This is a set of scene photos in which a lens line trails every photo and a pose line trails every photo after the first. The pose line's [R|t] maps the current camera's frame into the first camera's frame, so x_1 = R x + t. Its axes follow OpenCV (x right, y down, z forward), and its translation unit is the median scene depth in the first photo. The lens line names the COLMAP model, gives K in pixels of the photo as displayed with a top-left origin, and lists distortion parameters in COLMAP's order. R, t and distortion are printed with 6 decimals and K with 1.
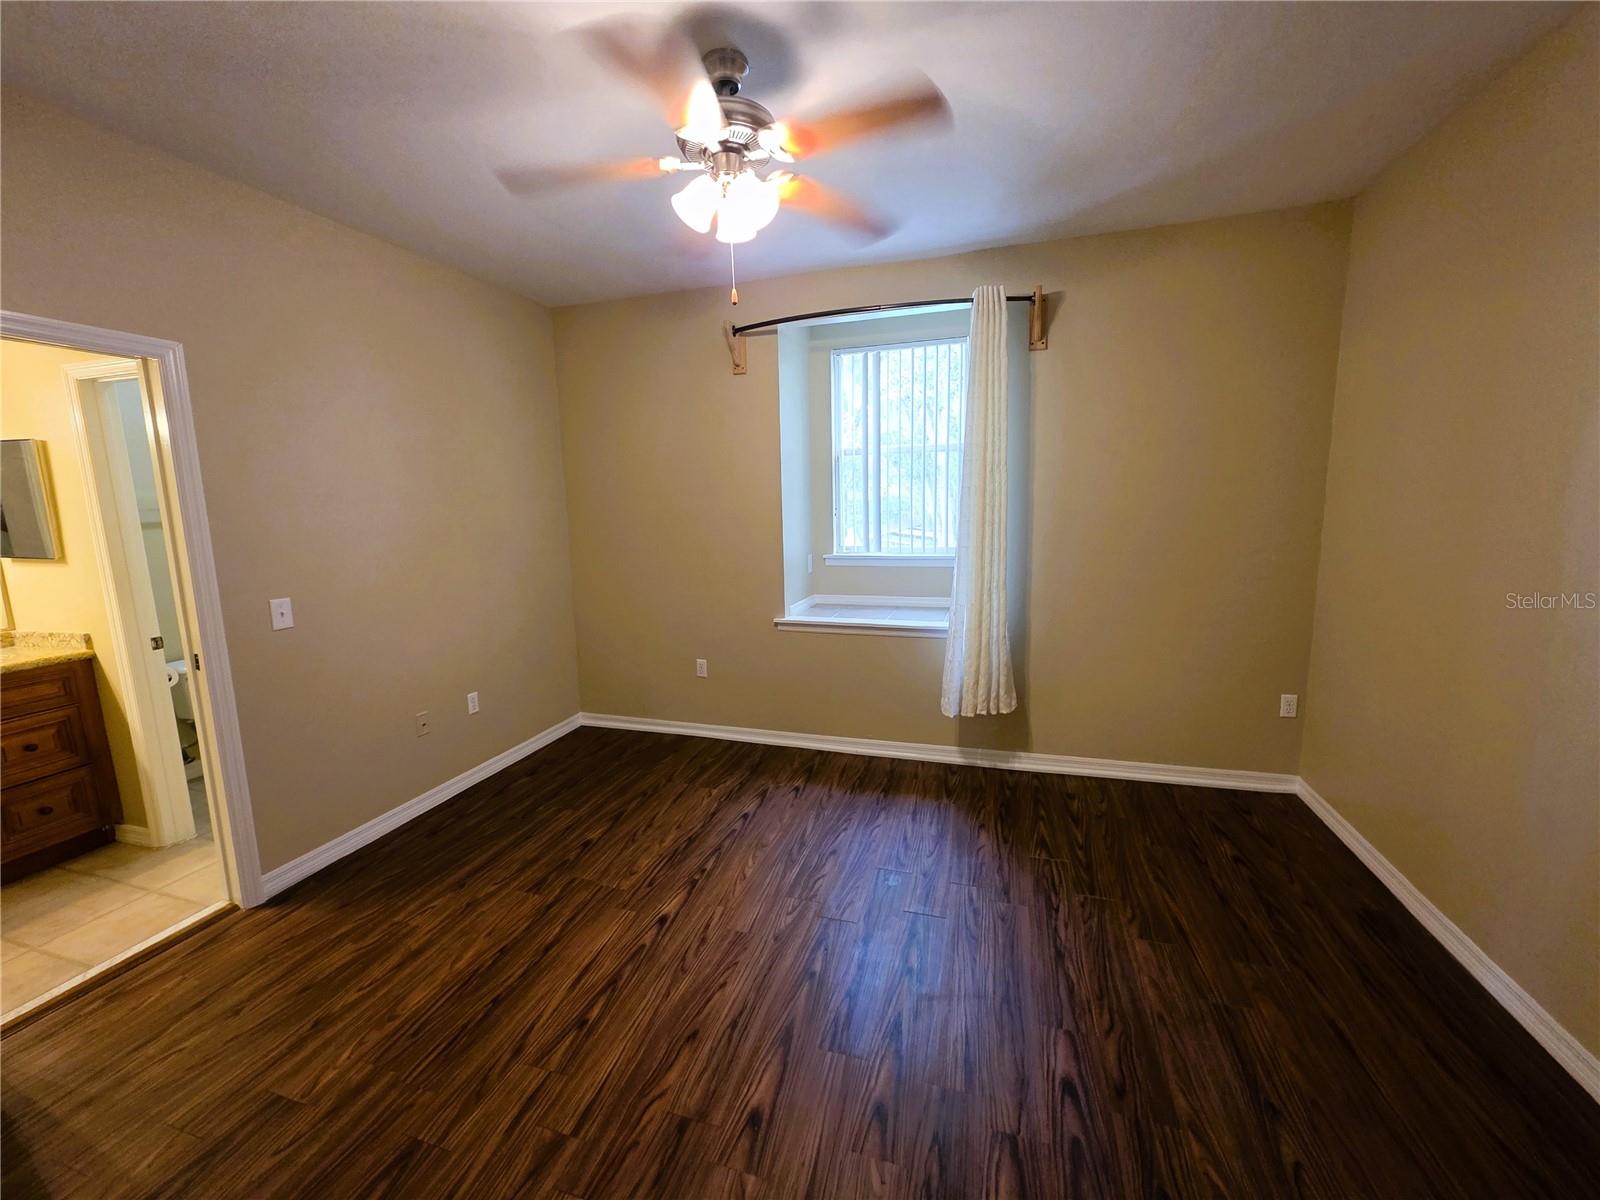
lens RADIAL K [[644.3, 0, 793.0], [0, 644.3, 612.8], [0, 0, 1]] dist [0.002964, -0.000249]
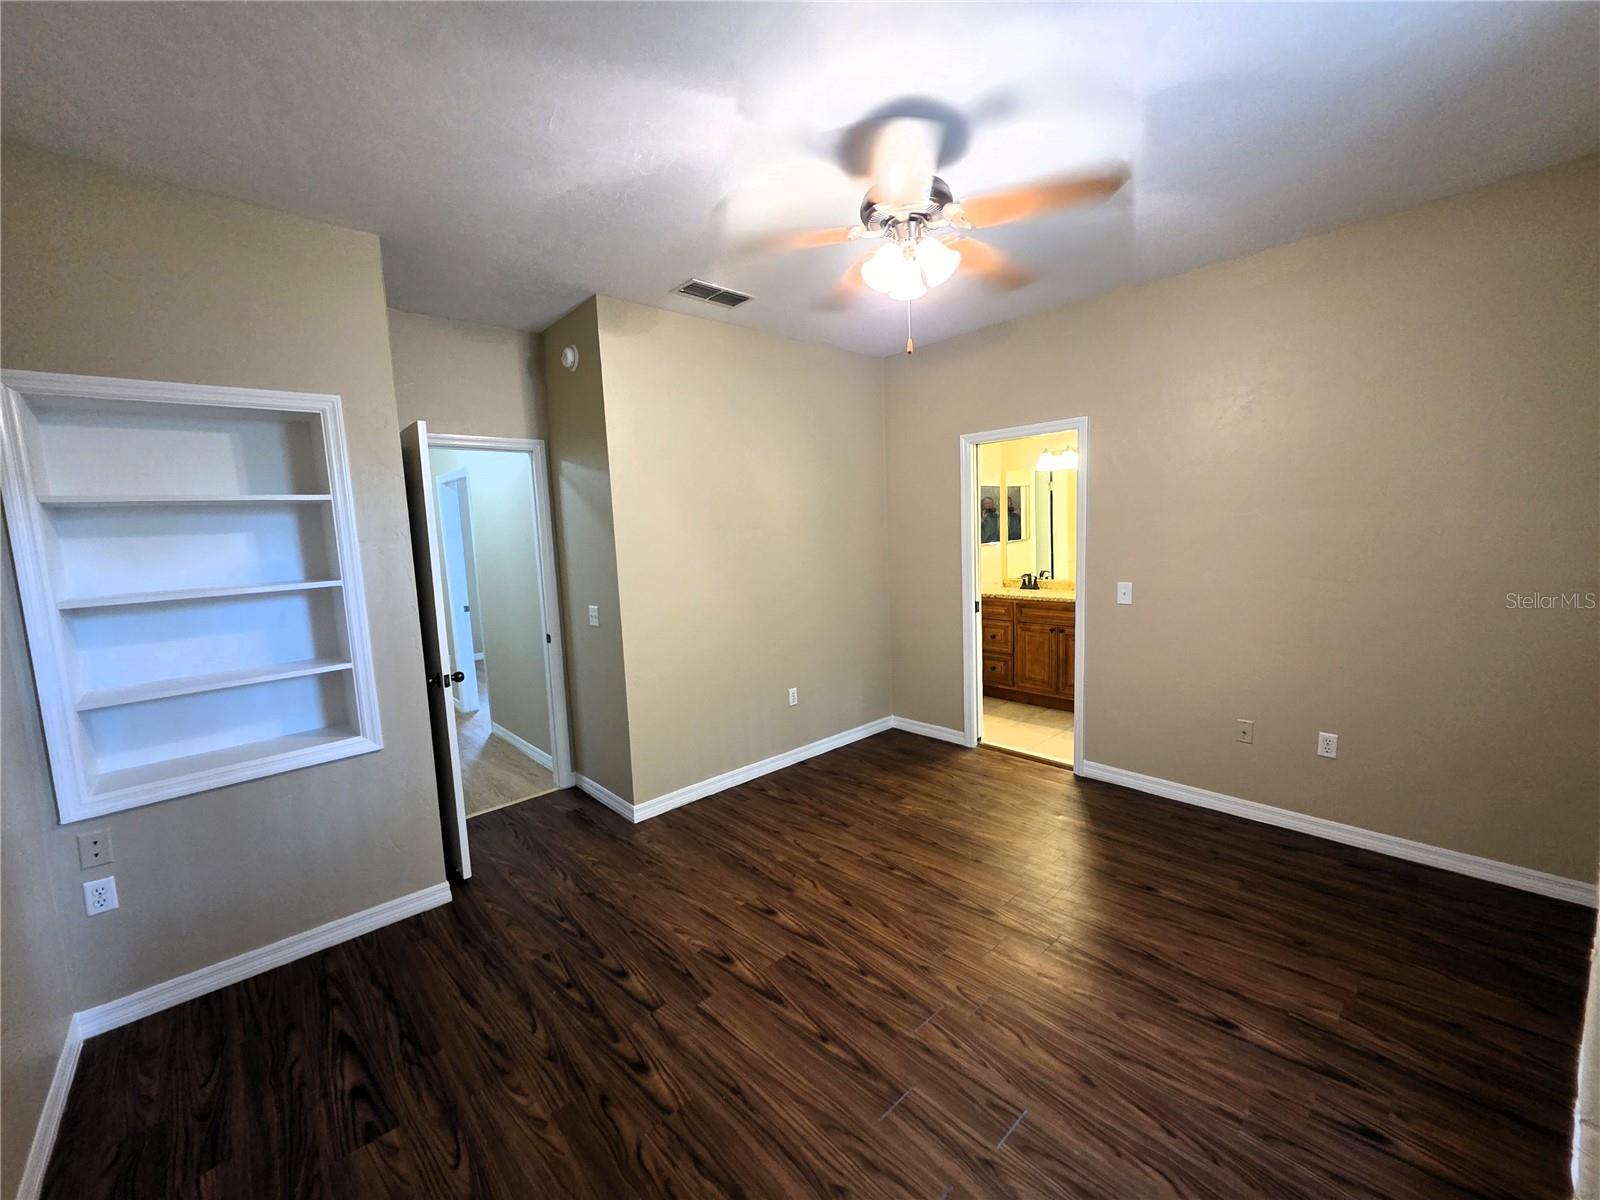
lens RADIAL K [[644.3, 0, 794.8], [0, 644.3, 588.5], [0, 0, 1]] dist [0.002964, -0.000249]
pose [[-0.503648, 0.123458, -0.855042, 0.892698], [-0.102544, 0.974196, 0.201064, -0.254521], [0.857801, 0.188945, -0.477992, 1.250646]]
